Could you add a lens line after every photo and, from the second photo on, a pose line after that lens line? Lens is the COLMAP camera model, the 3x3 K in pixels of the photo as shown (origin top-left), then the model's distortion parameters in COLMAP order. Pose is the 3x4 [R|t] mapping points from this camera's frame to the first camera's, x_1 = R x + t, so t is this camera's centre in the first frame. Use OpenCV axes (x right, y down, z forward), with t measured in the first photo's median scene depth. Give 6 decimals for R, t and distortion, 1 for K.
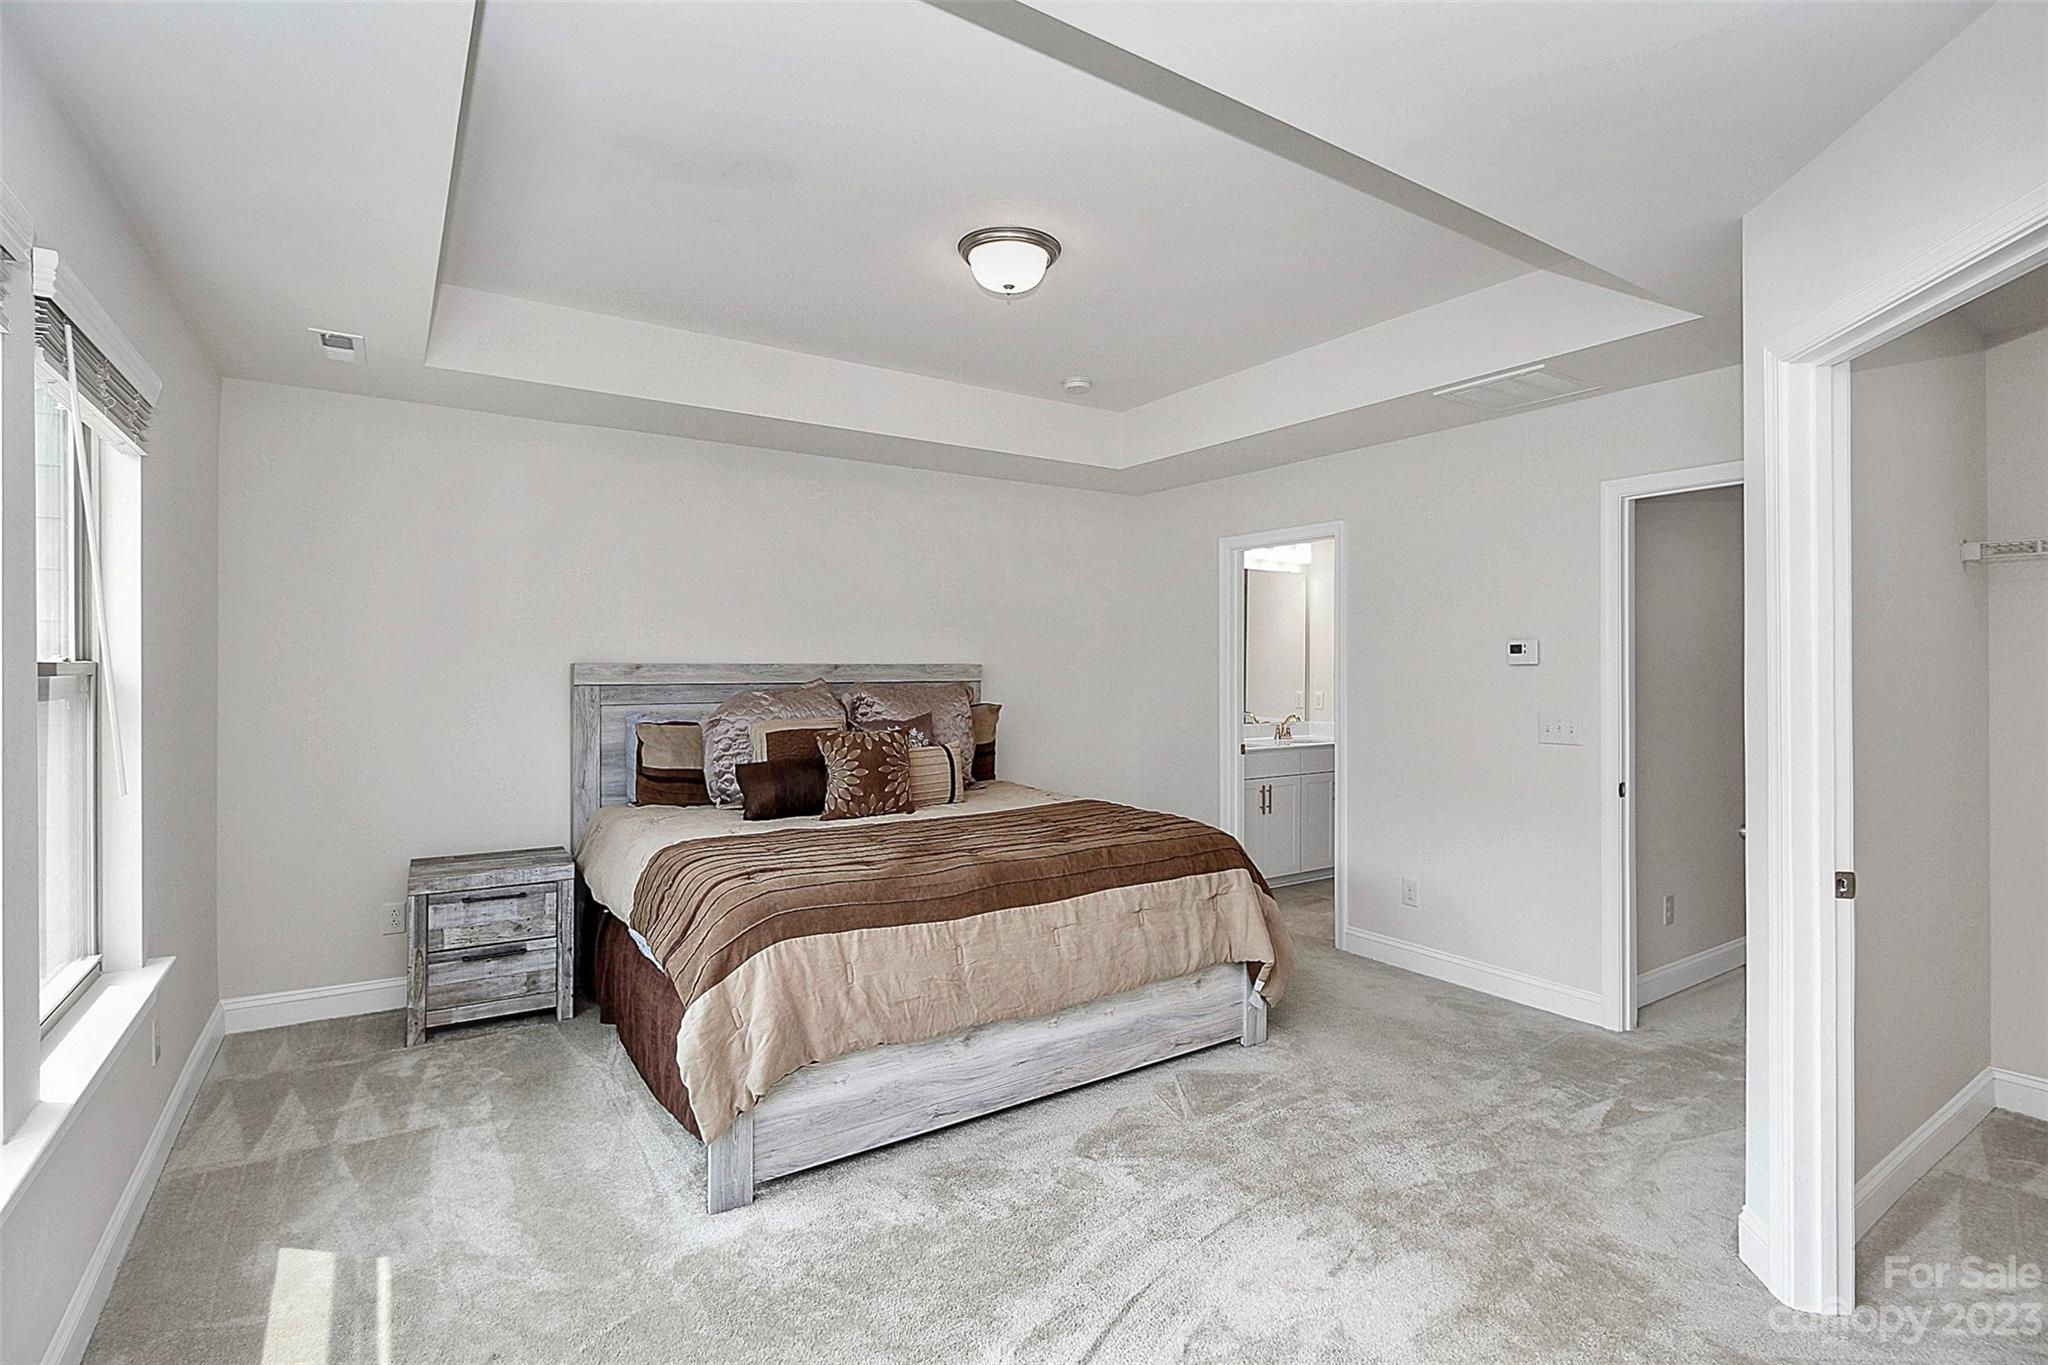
lens RADIAL K [[954.3, 0, 1020.9], [0, 954.3, 665.8], [0, 0, 1]] dist [-0.000038, -0.011541]
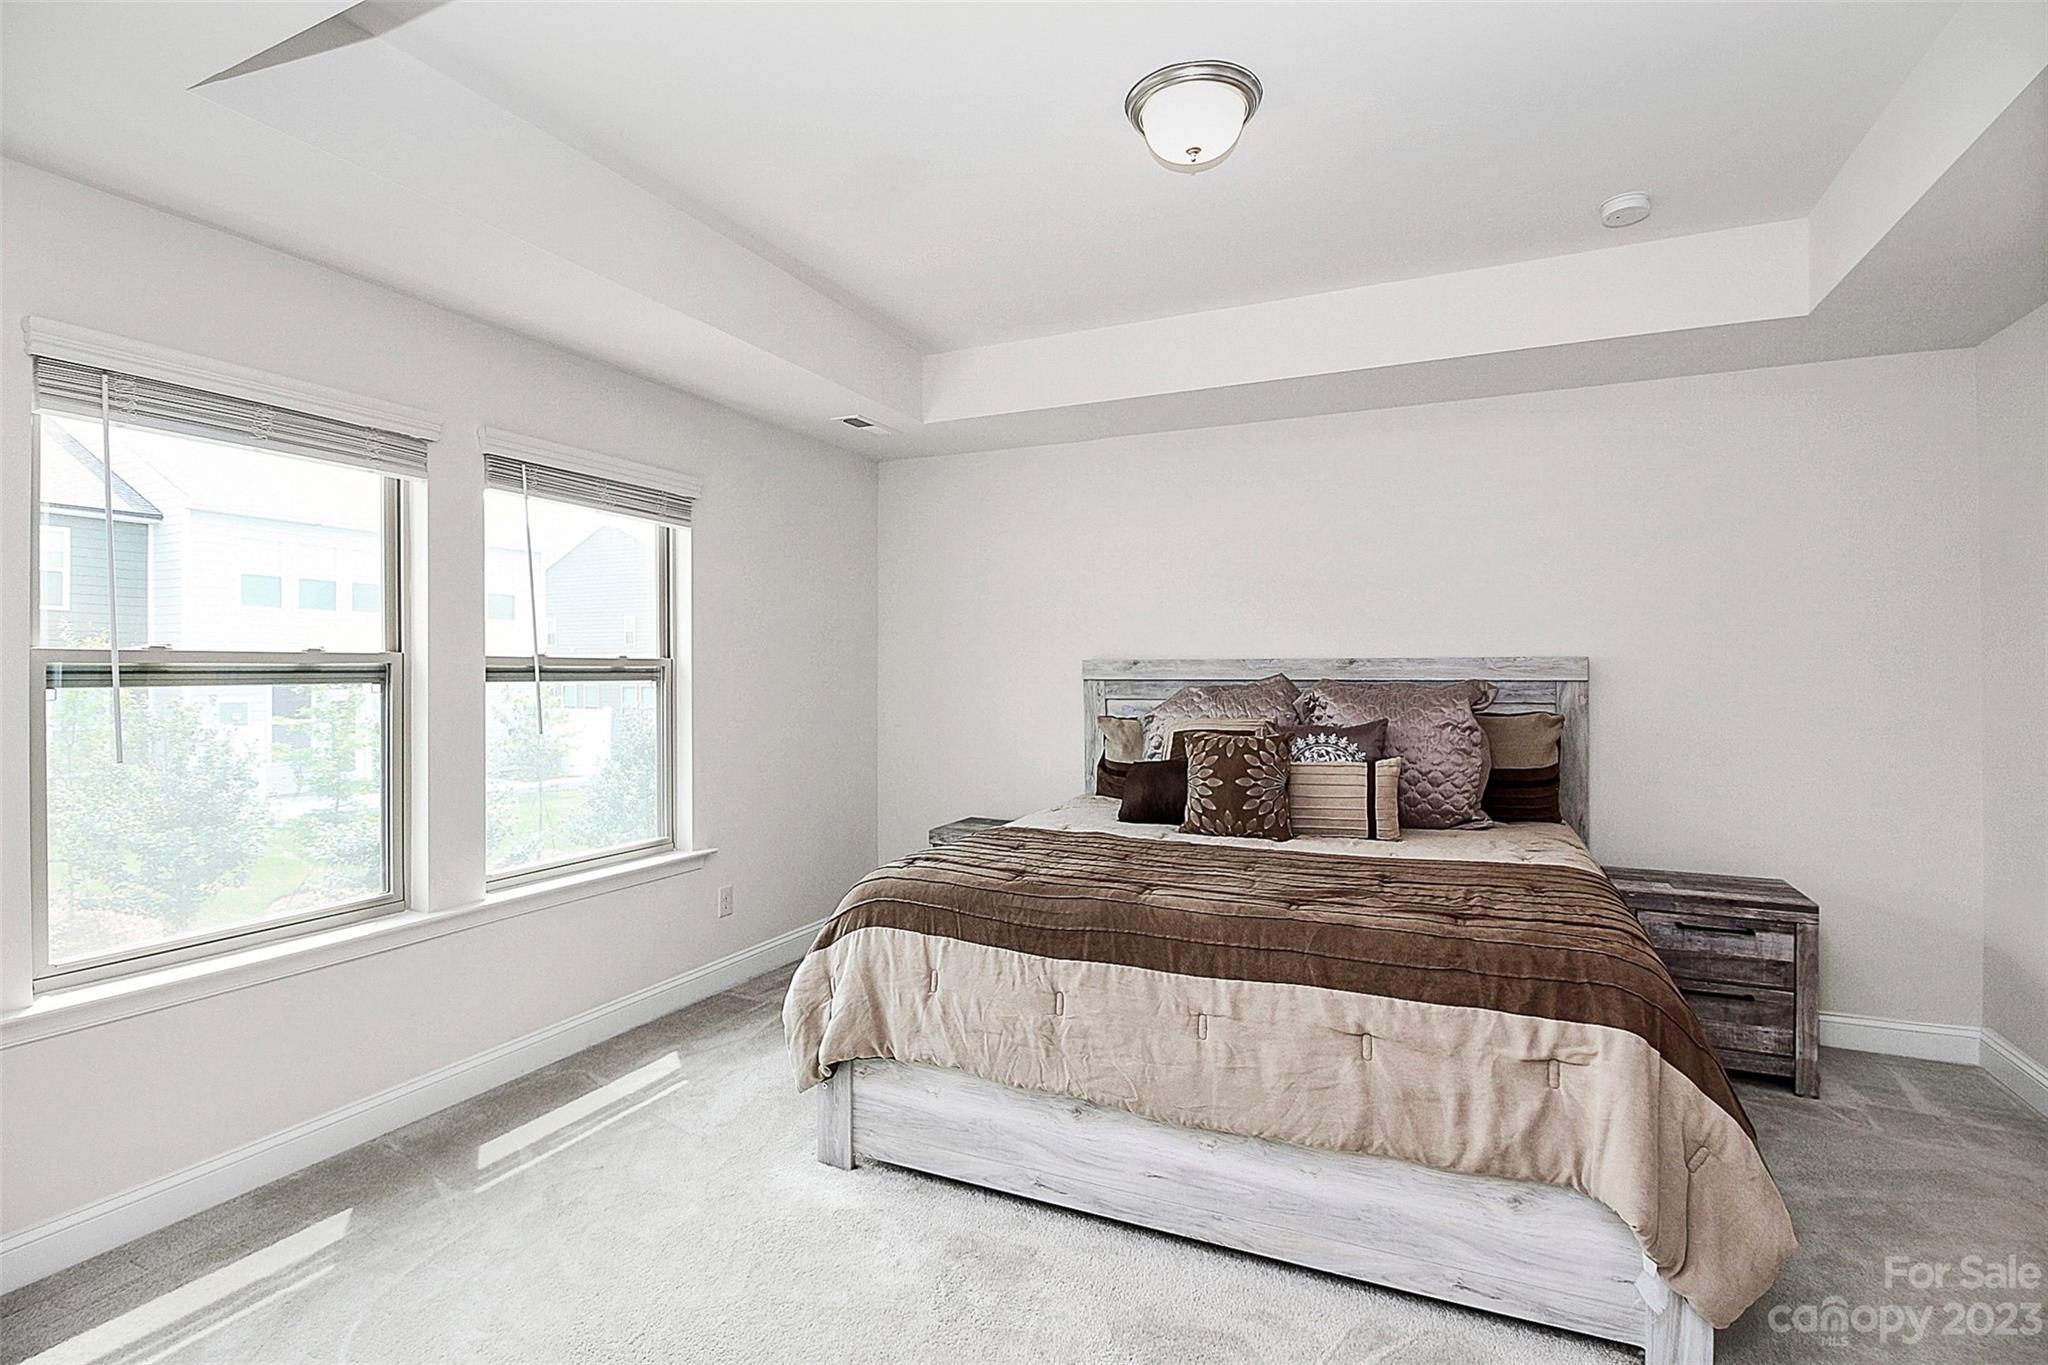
lens RADIAL K [[954.3, 0, 1020.9], [0, 954.3, 665.8], [0, 0, 1]] dist [-0.000038, -0.011541]
pose [[0.523563, -0.006236, -0.851964, 0.476996], [0.001761, 0.999979, -0.006237, 0.012526], [0.851985, 0.001765, 0.523563, 0.412943]]
